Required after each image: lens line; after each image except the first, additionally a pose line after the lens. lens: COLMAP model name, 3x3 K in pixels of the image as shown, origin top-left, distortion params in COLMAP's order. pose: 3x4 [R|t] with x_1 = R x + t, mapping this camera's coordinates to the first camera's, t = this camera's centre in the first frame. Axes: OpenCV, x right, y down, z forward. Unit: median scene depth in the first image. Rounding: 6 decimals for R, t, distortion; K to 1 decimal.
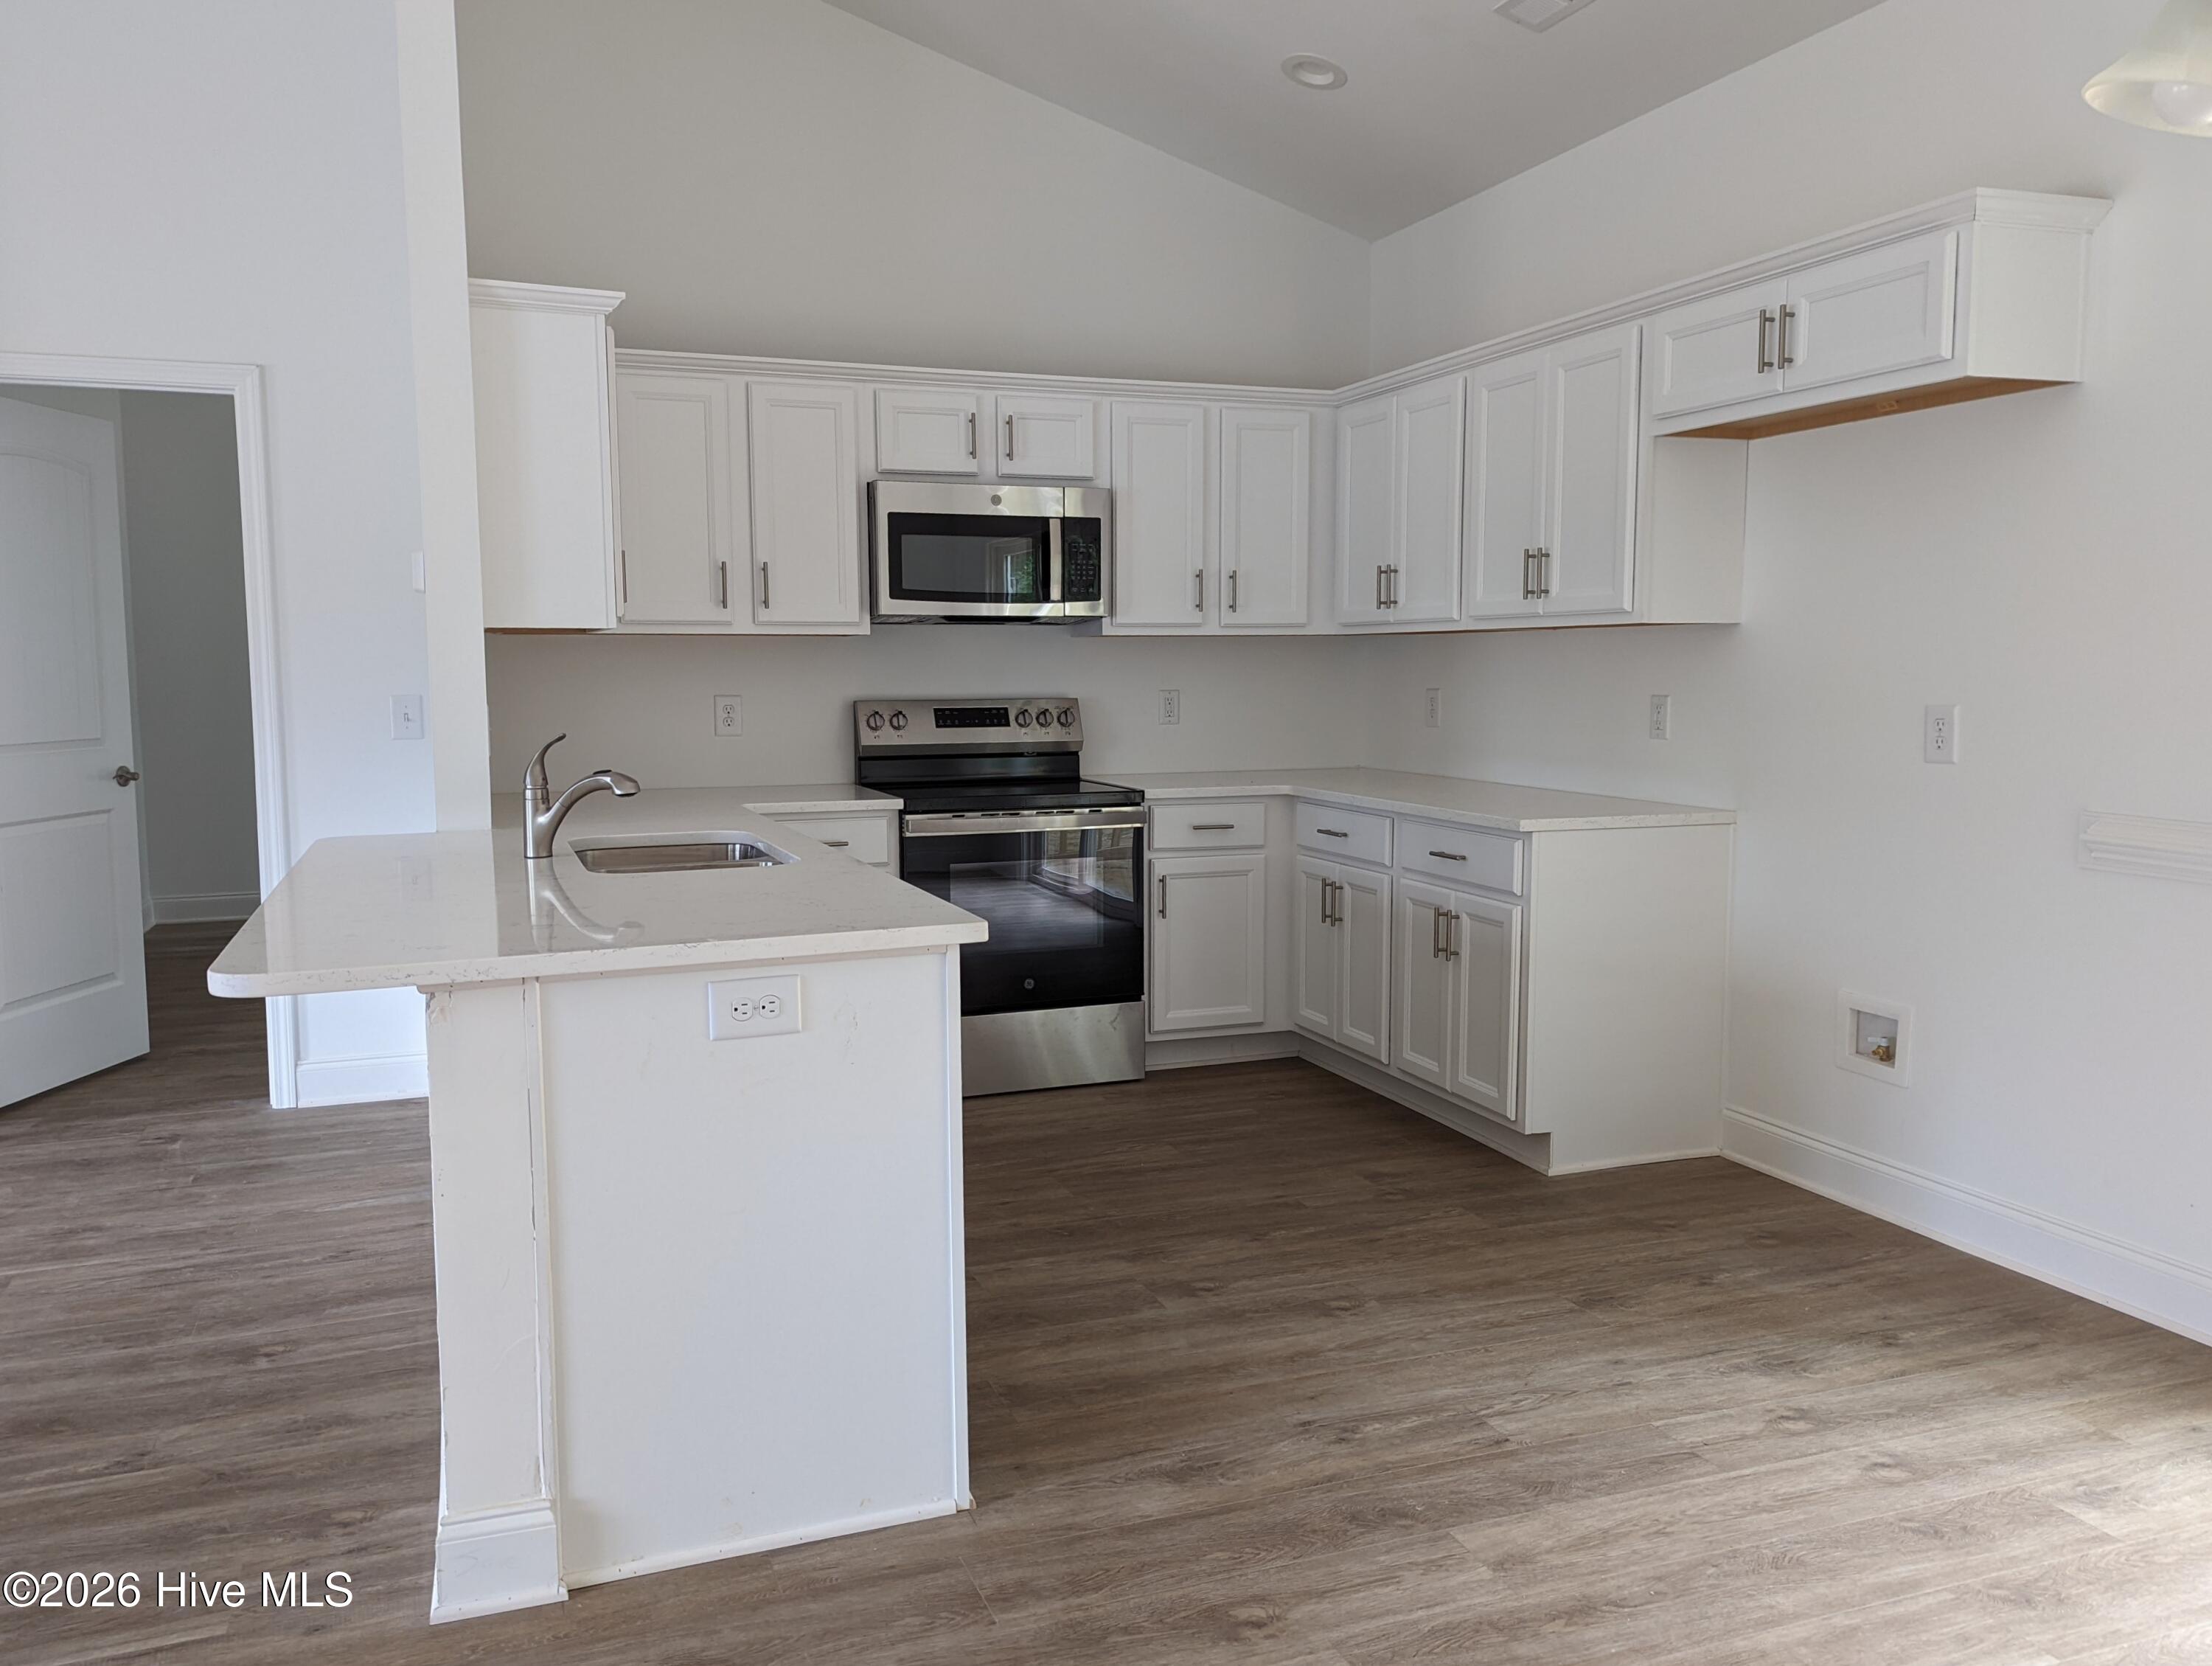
lens RADIAL K [[1701.8, 0, 1106.0], [0, 1701.8, 833.0], [0, 0, 1]] dist [0.027845, -0.003993]
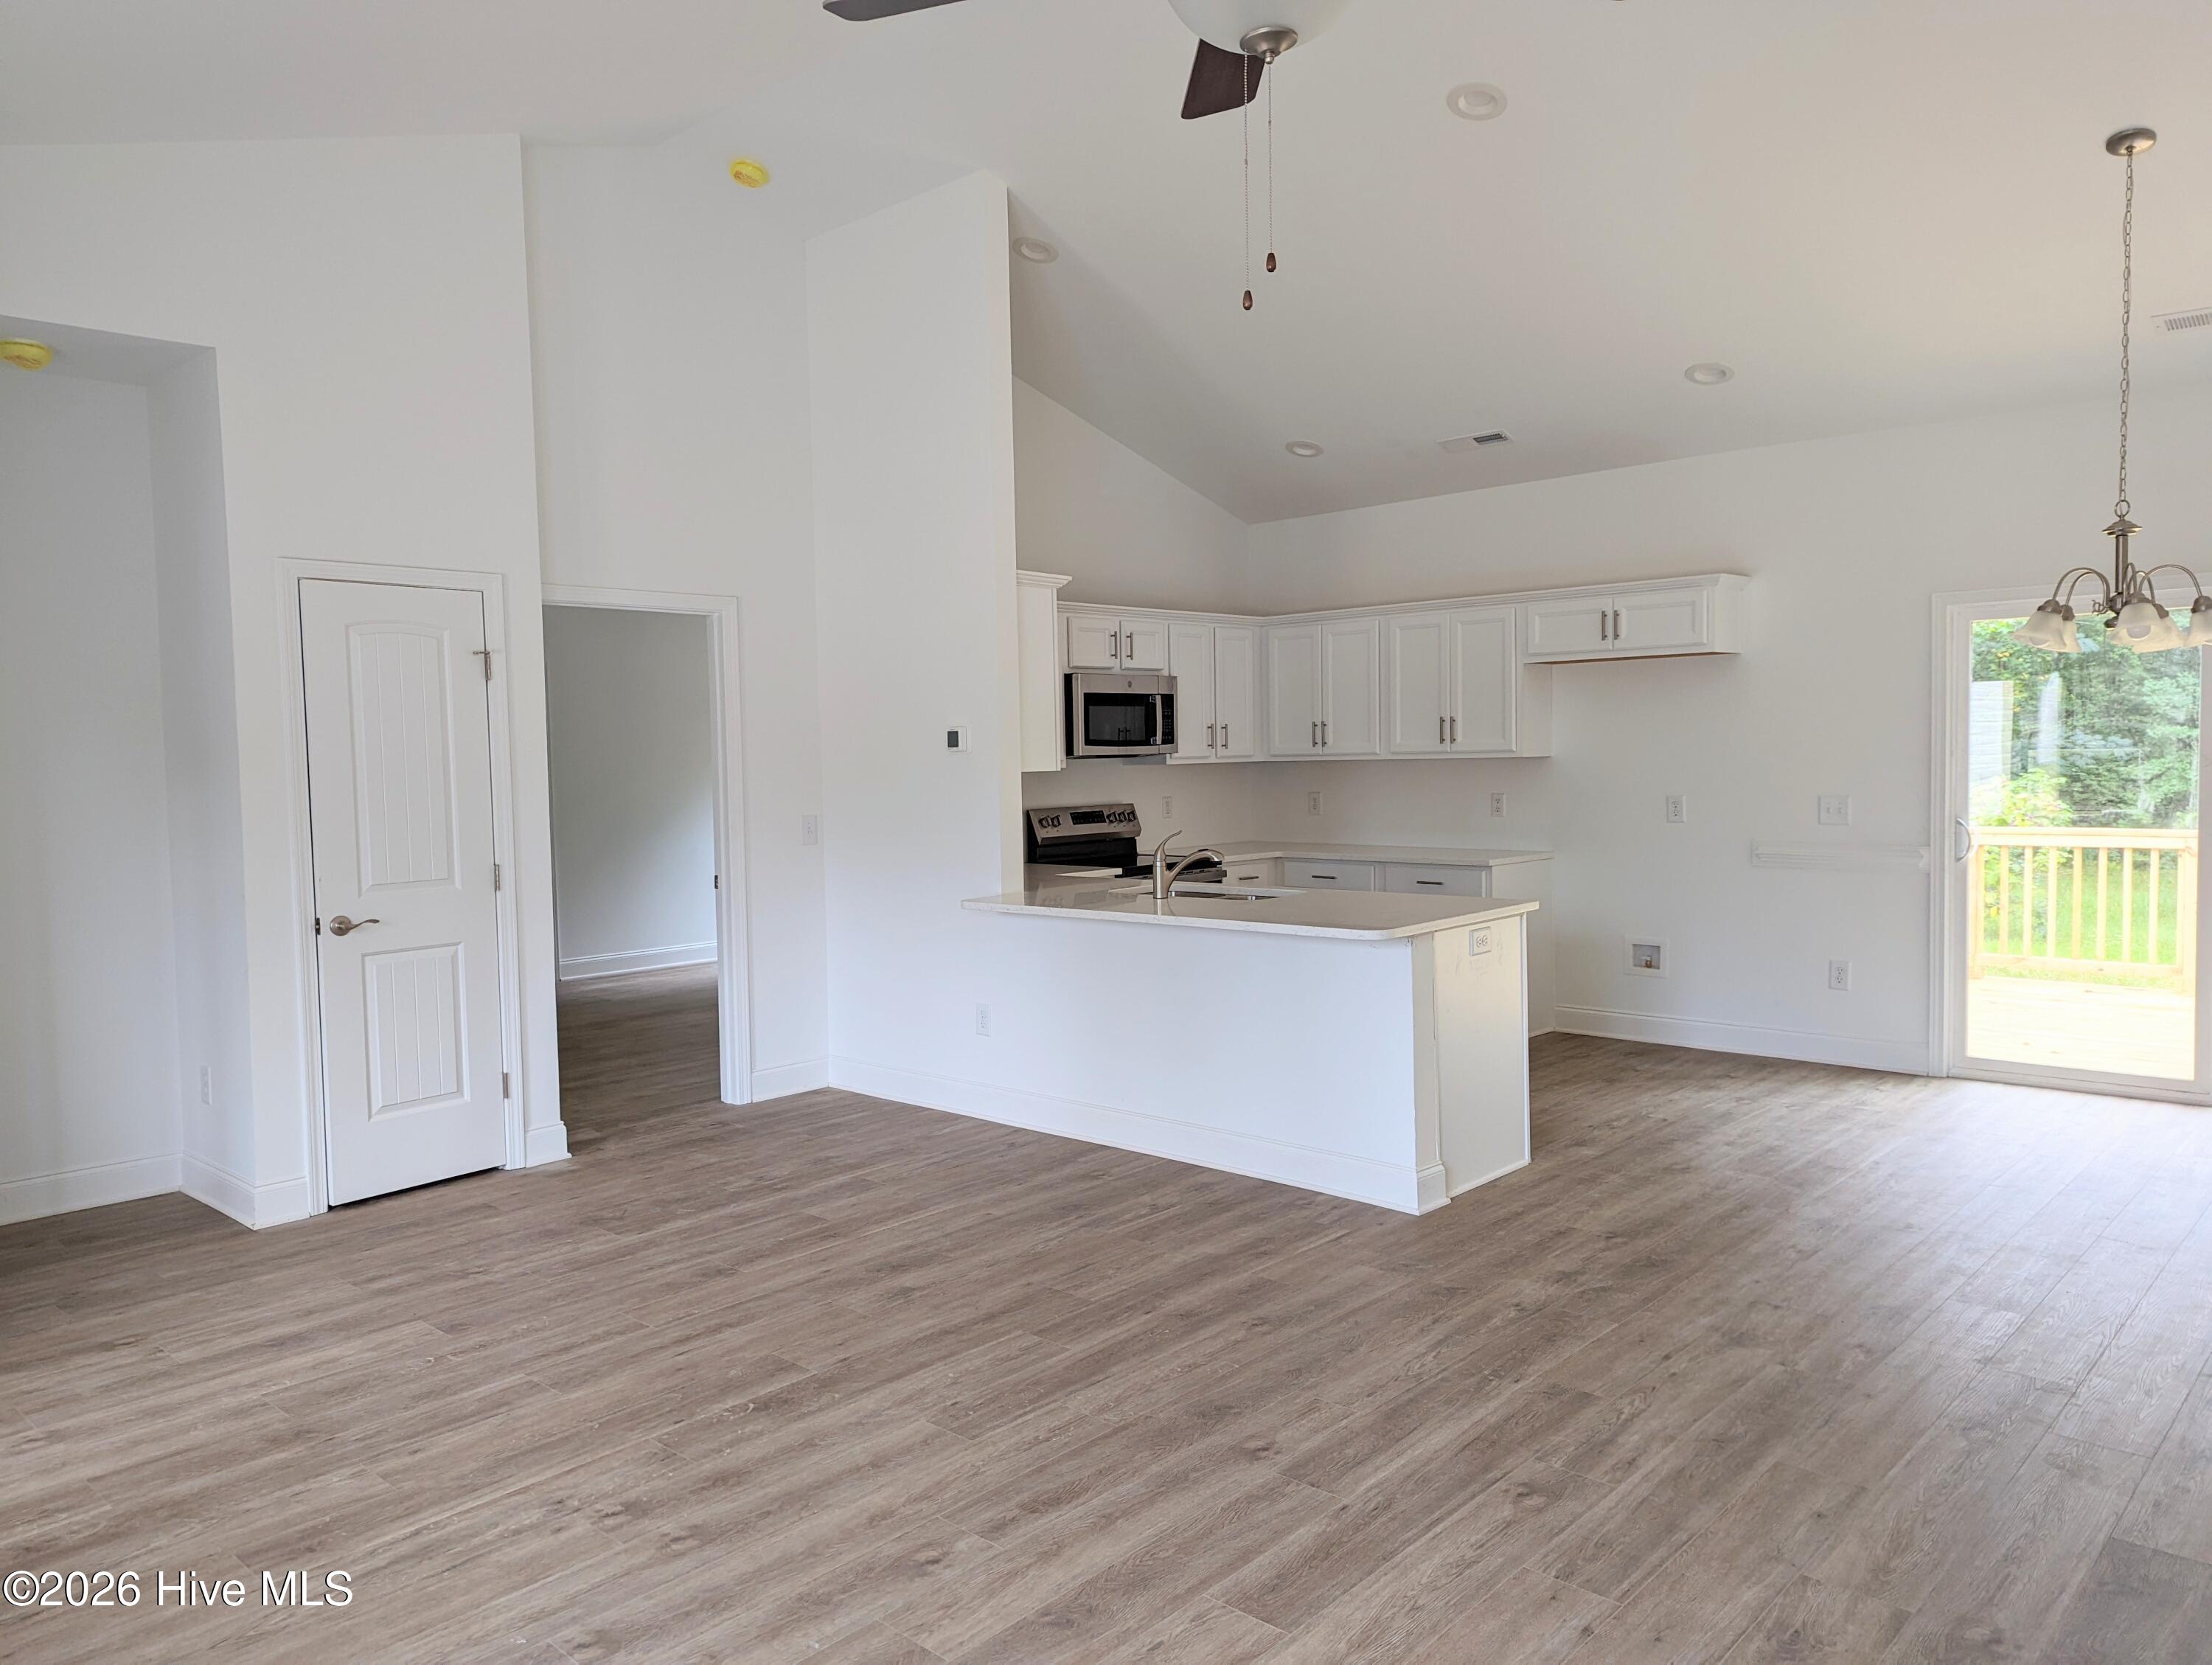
lens RADIAL K [[1583.0, 0, 1106.0], [0, 1583.0, 832.5], [0, 0, 1]] dist [0.008351, -0.003344]
pose [[0.893927, -0.037356, 0.446653, -0.807740], [0.061548, 0.997311, -0.039771, 0.004878], [-0.443966, 0.063043, 0.893823, -0.350318]]
